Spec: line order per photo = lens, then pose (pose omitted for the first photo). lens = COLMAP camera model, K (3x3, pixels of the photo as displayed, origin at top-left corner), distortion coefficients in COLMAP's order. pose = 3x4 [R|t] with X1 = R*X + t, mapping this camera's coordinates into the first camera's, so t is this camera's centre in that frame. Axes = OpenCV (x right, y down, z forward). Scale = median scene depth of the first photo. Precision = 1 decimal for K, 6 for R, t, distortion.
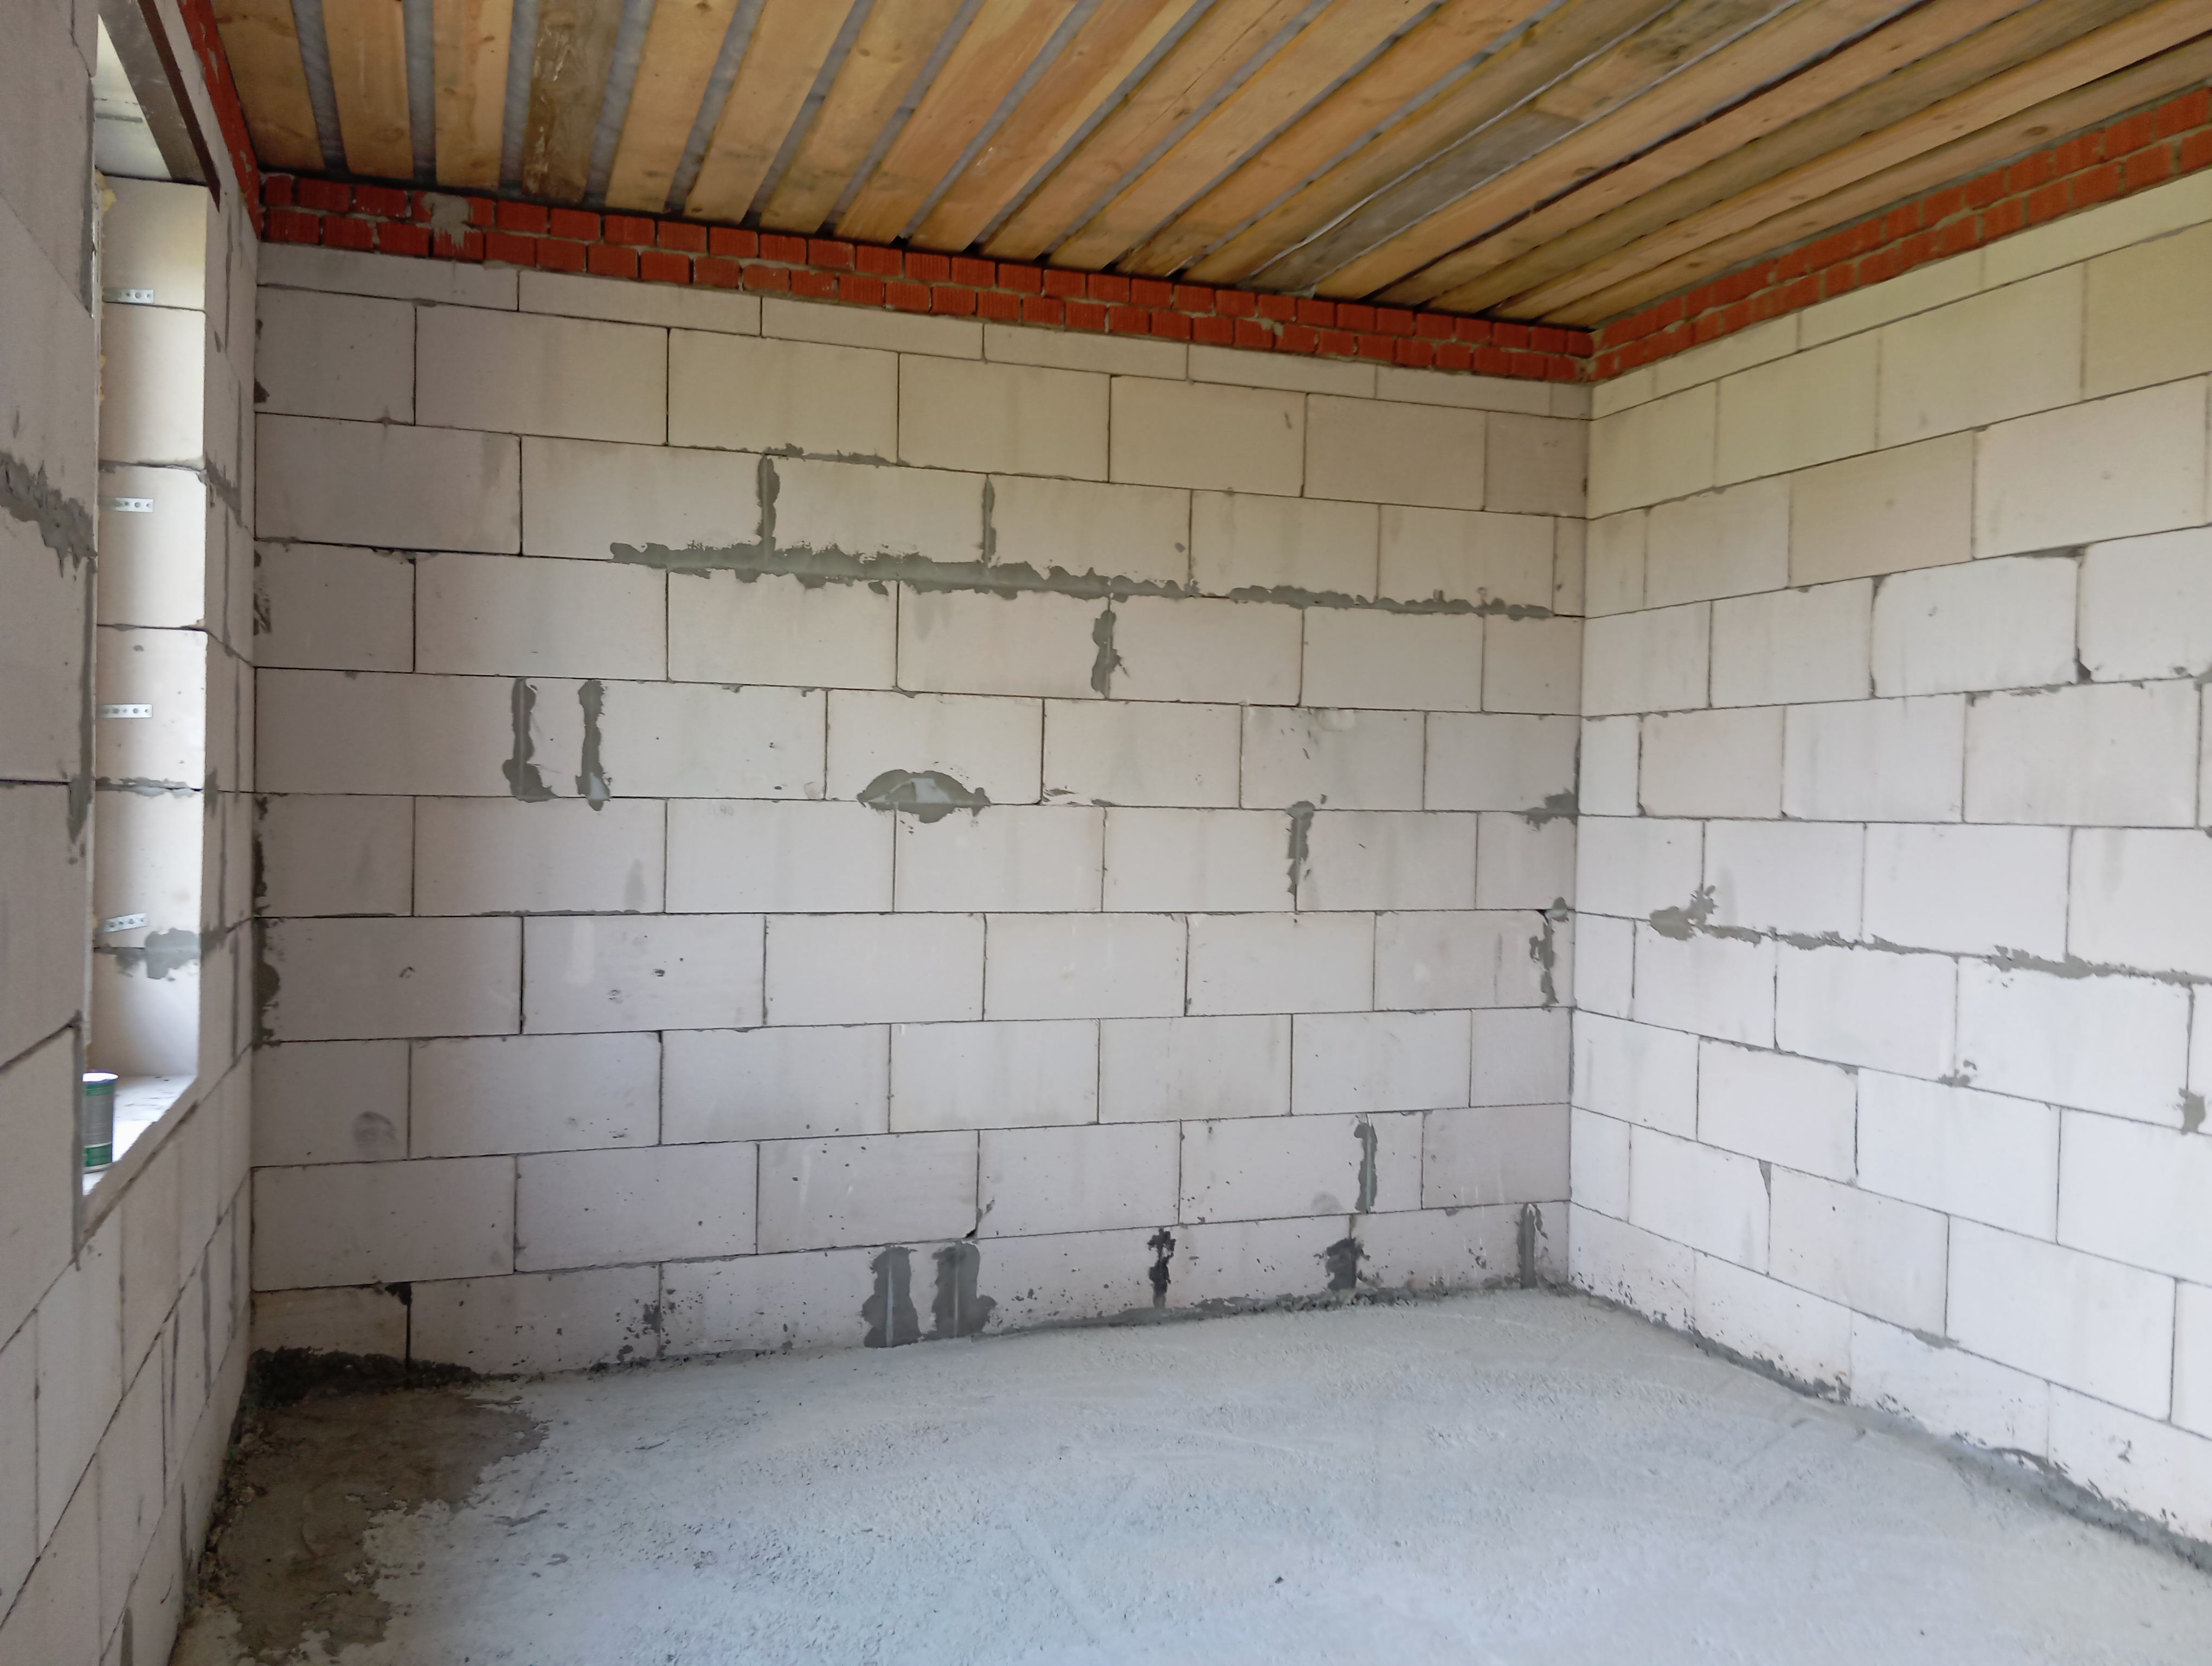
lens RADIAL K [[1806.9, 0, 1115.4], [0, 1806.9, 836.9], [0, 0, 1]] dist [0.104582, -0.191861]
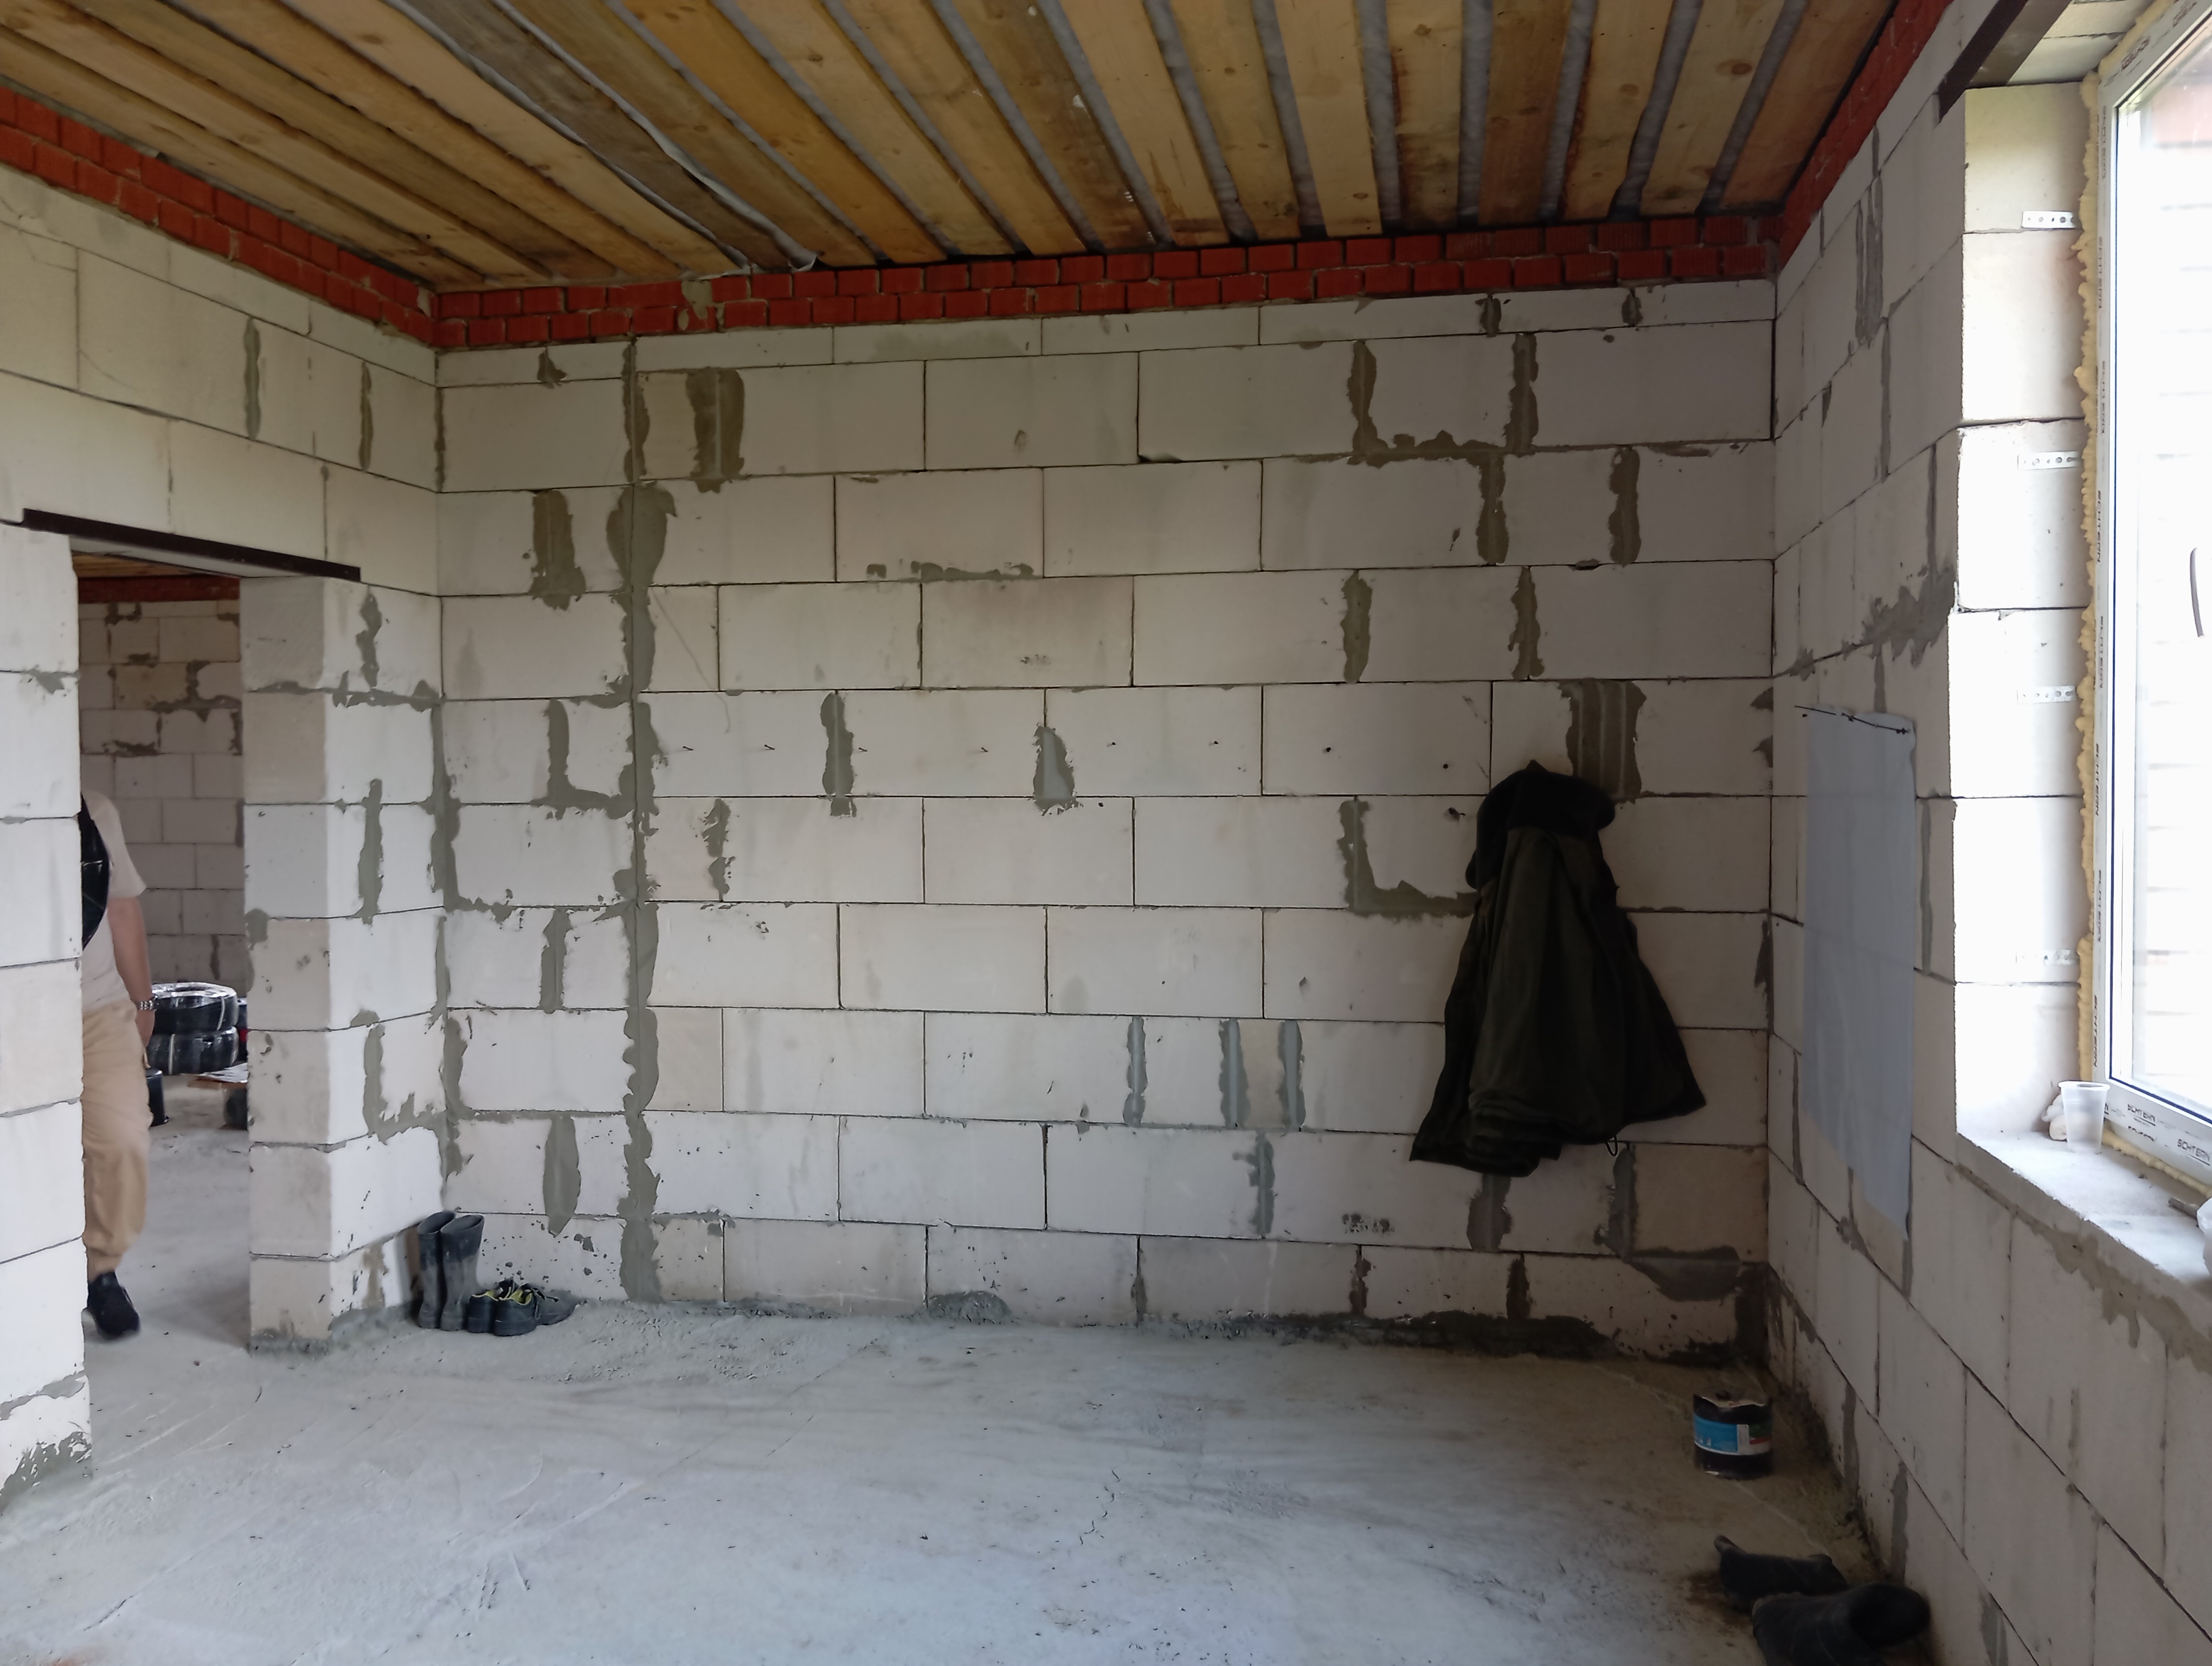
lens RADIAL K [[1806.9, 0, 1115.4], [0, 1806.9, 836.9], [0, 0, 1]] dist [0.104582, -0.191861]
pose [[0.855760, -0.003600, -0.517361, 0.449338], [-0.000484, 0.999970, -0.007758, 0.011600], [0.517373, 0.006889, 0.855732, 0.151777]]
